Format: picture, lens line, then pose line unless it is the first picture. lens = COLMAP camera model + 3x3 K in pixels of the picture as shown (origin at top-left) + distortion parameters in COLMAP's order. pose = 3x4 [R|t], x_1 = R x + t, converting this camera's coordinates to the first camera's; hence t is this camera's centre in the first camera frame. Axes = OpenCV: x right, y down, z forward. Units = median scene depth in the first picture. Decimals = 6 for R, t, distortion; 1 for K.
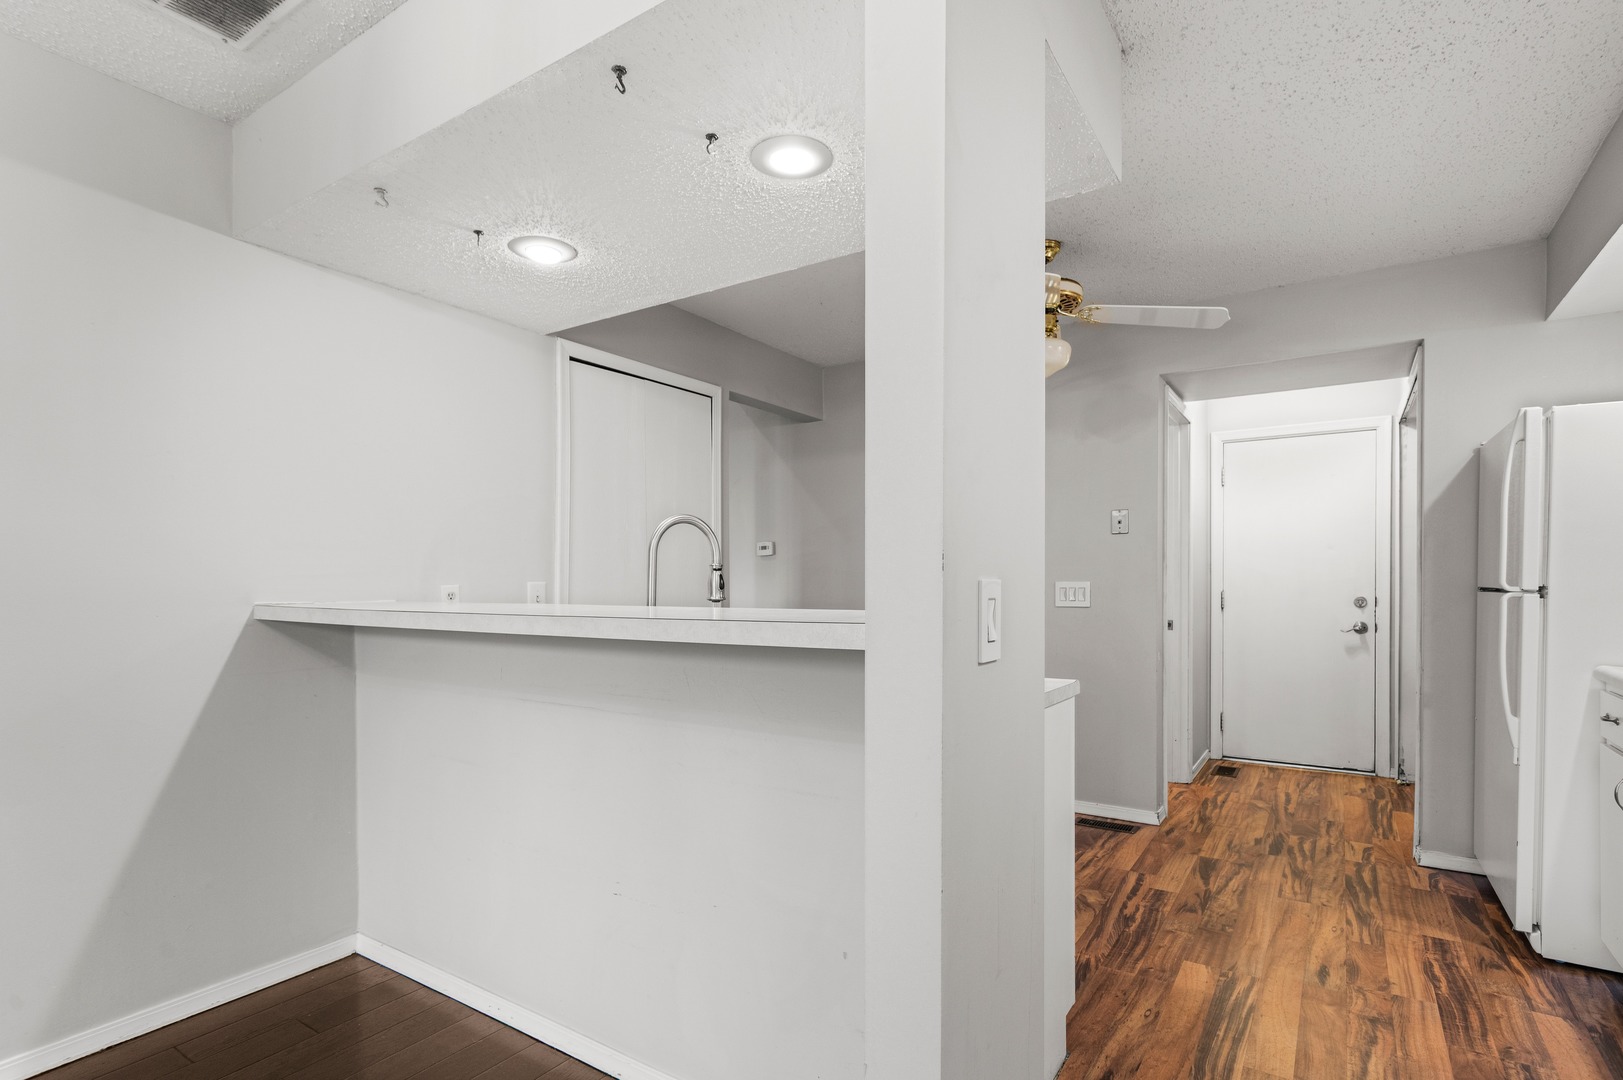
lens RADIAL K [[809.6, 0, 815.9], [0, 809.6, 599.0], [0, 0, 1]] dist [-0.000139, -0.000217]
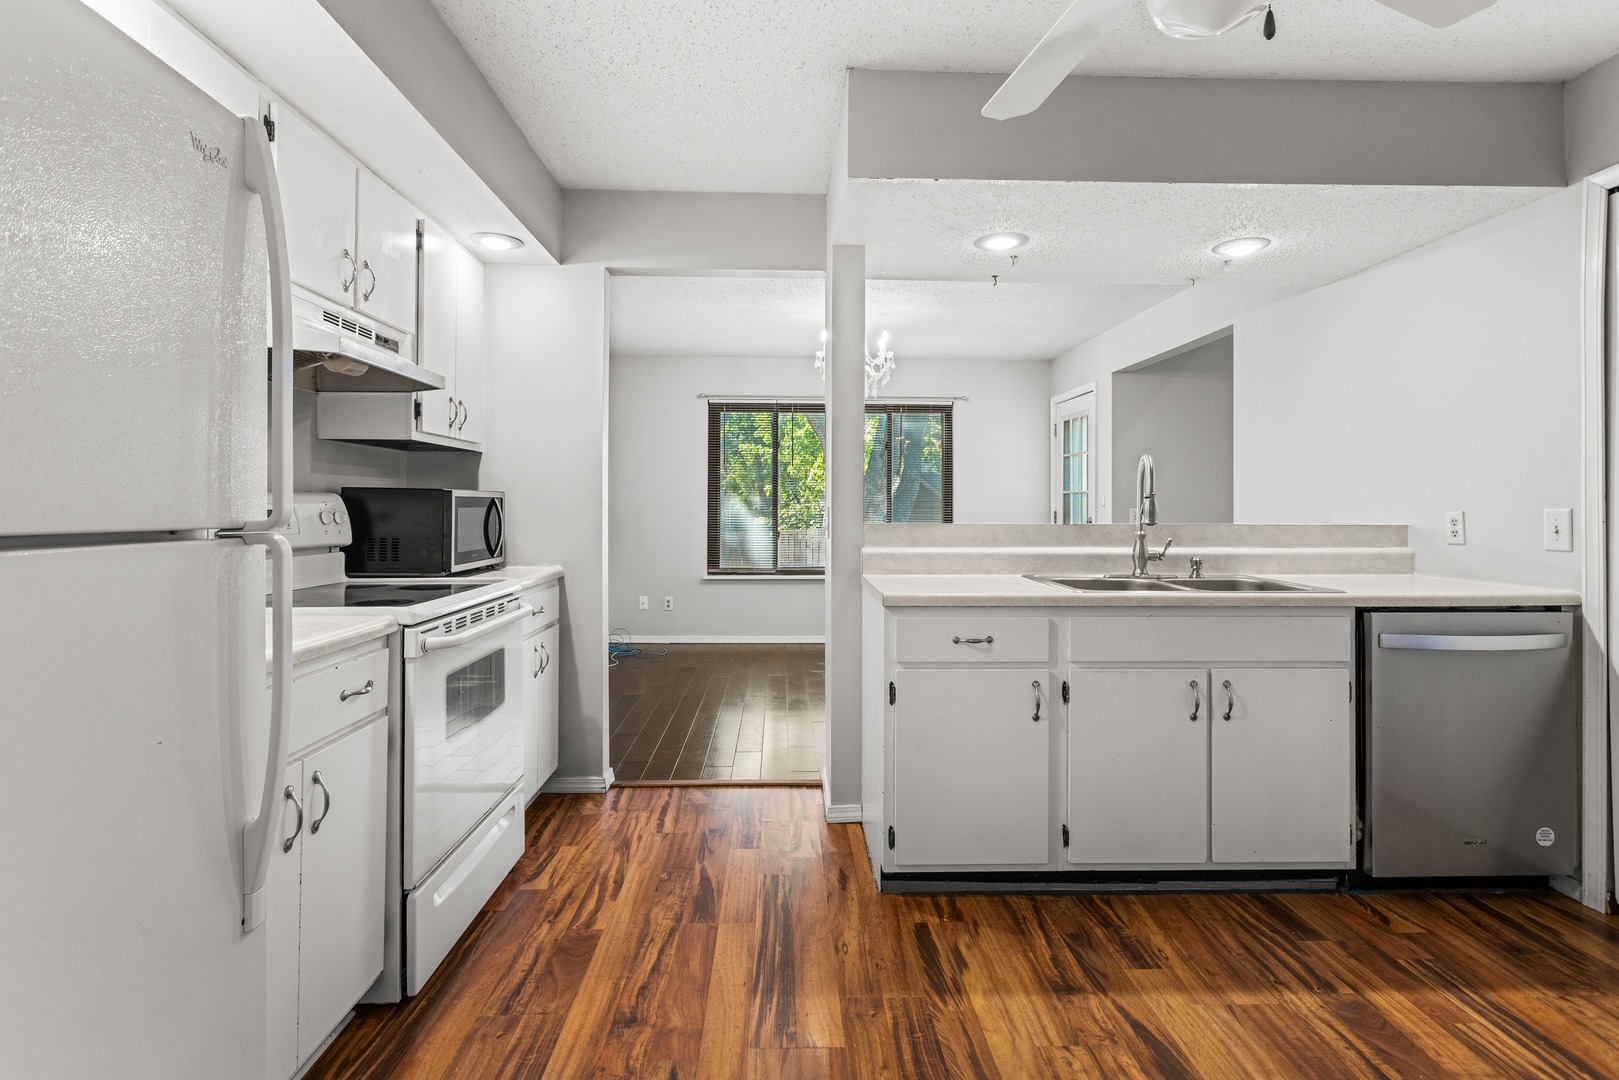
lens RADIAL K [[781.4, 0, 798.2], [0, 781.4, 499.9], [0, 0, 1]] dist [0.002172, 0.000157]
pose [[-0.825133, -0.003338, -0.564929, 0.864947], [-0.012047, 0.999859, 0.011688, -0.036726], [0.564811, 0.016450, -0.825057, 1.514465]]
